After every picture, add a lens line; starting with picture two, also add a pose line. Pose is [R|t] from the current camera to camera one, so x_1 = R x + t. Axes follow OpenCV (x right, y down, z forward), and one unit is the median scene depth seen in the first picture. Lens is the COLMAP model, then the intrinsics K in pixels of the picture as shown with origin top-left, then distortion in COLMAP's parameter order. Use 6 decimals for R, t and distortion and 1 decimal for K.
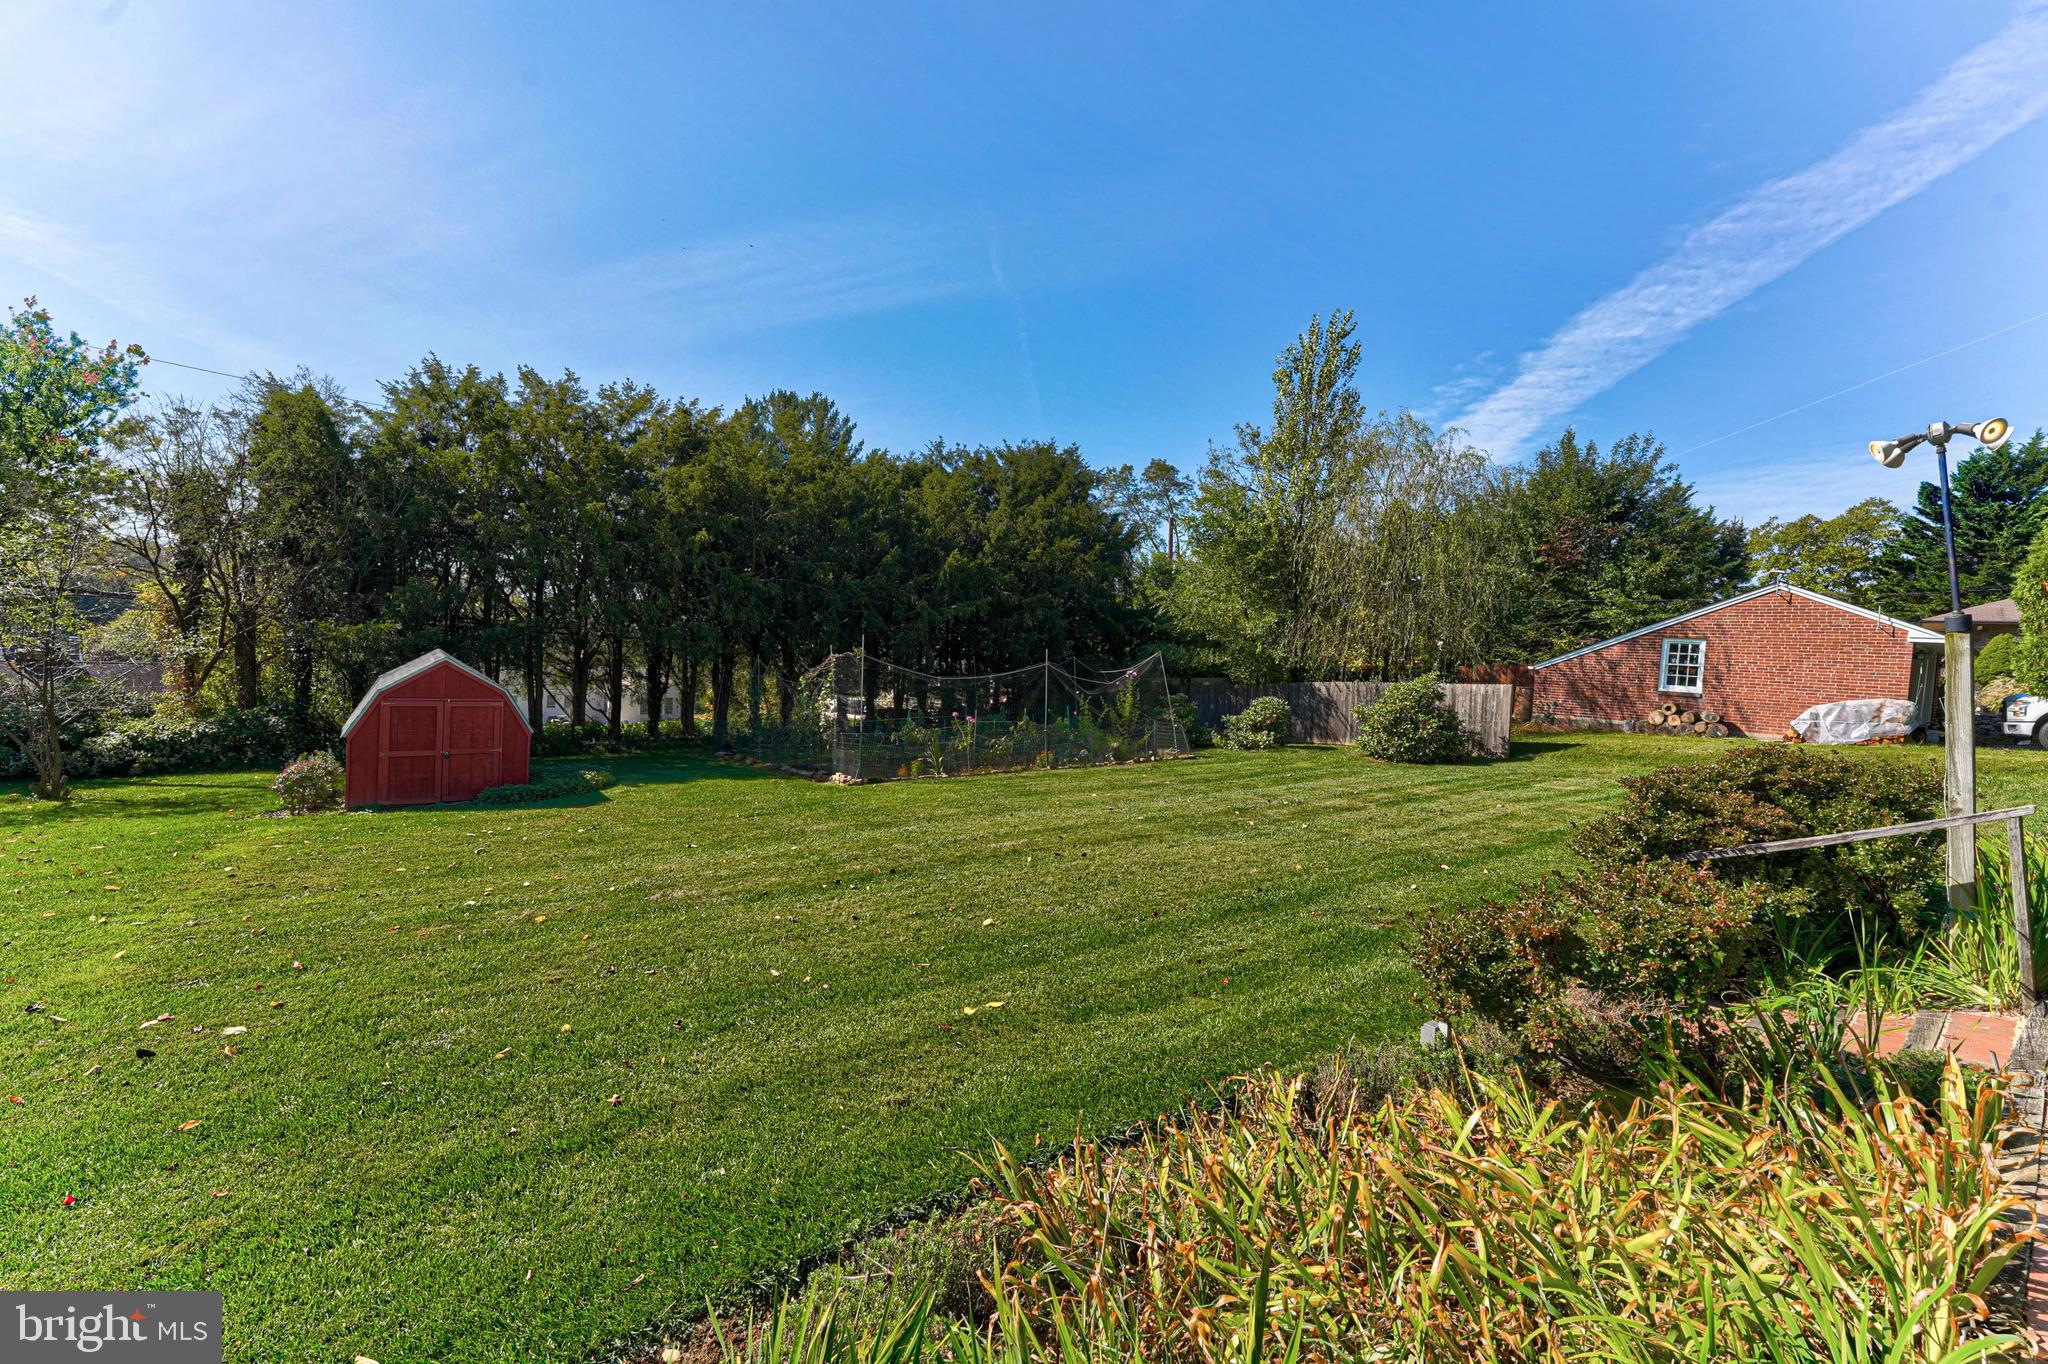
lens RADIAL K [[862.8, 0, 1035.1], [0, 862.8, 659.2], [0, 0, 1]] dist [-0.009742, -0.000349]
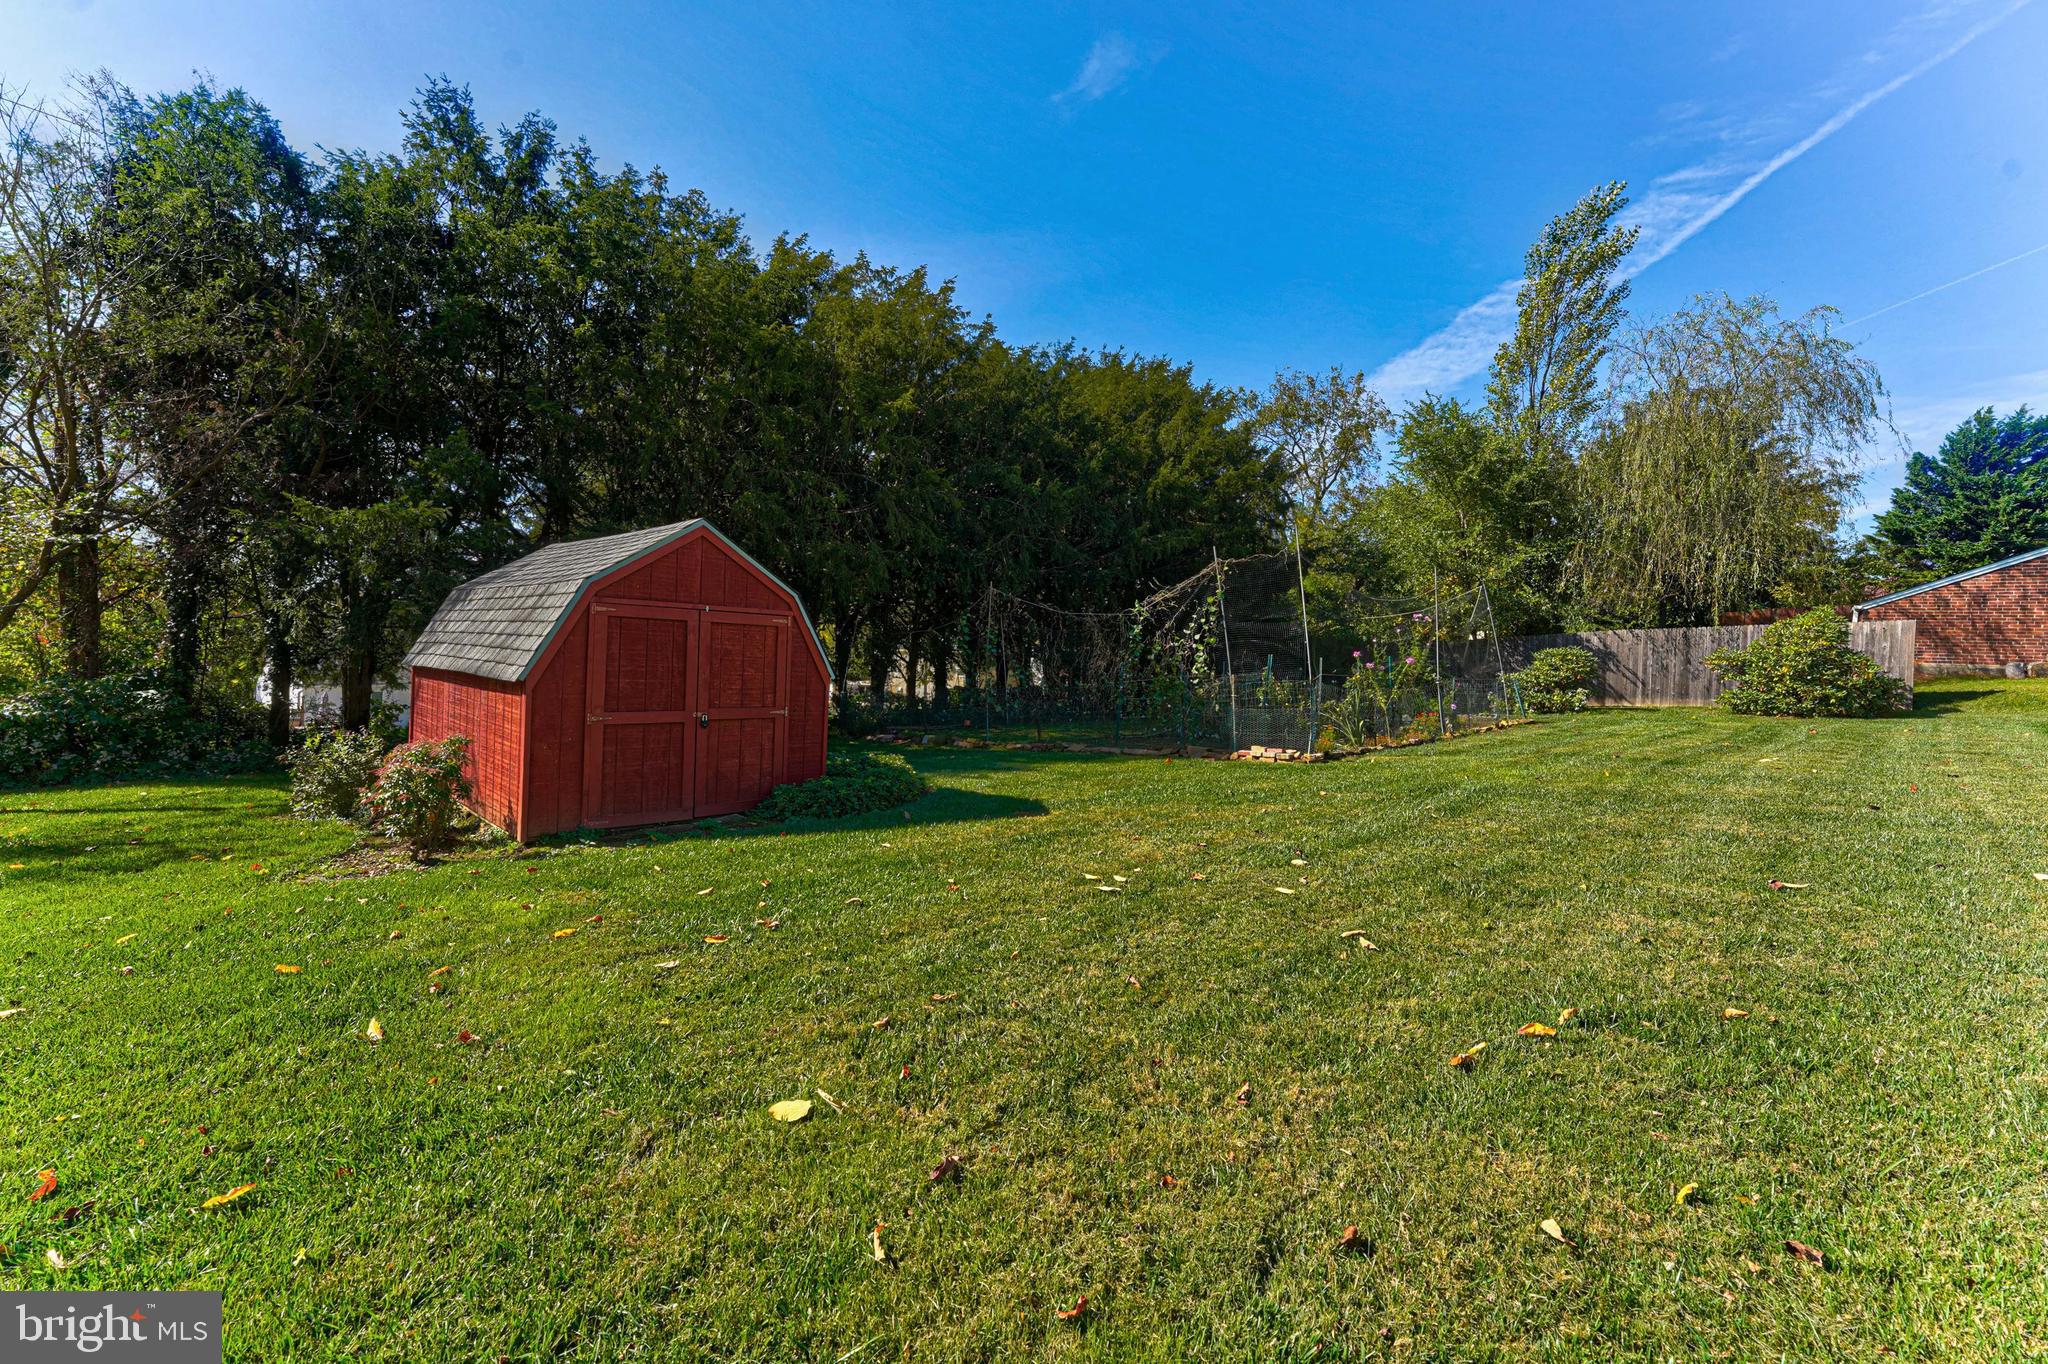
lens RADIAL K [[862.8, 0, 1035.1], [0, 862.8, 659.2], [0, 0, 1]] dist [-0.009742, -0.000349]
pose [[0.984684, -0.013438, 0.173831, -0.398525], [0.013531, 0.999908, 0.000646, 0.053717], [-0.173824, 0.001716, 0.984775, 0.330129]]
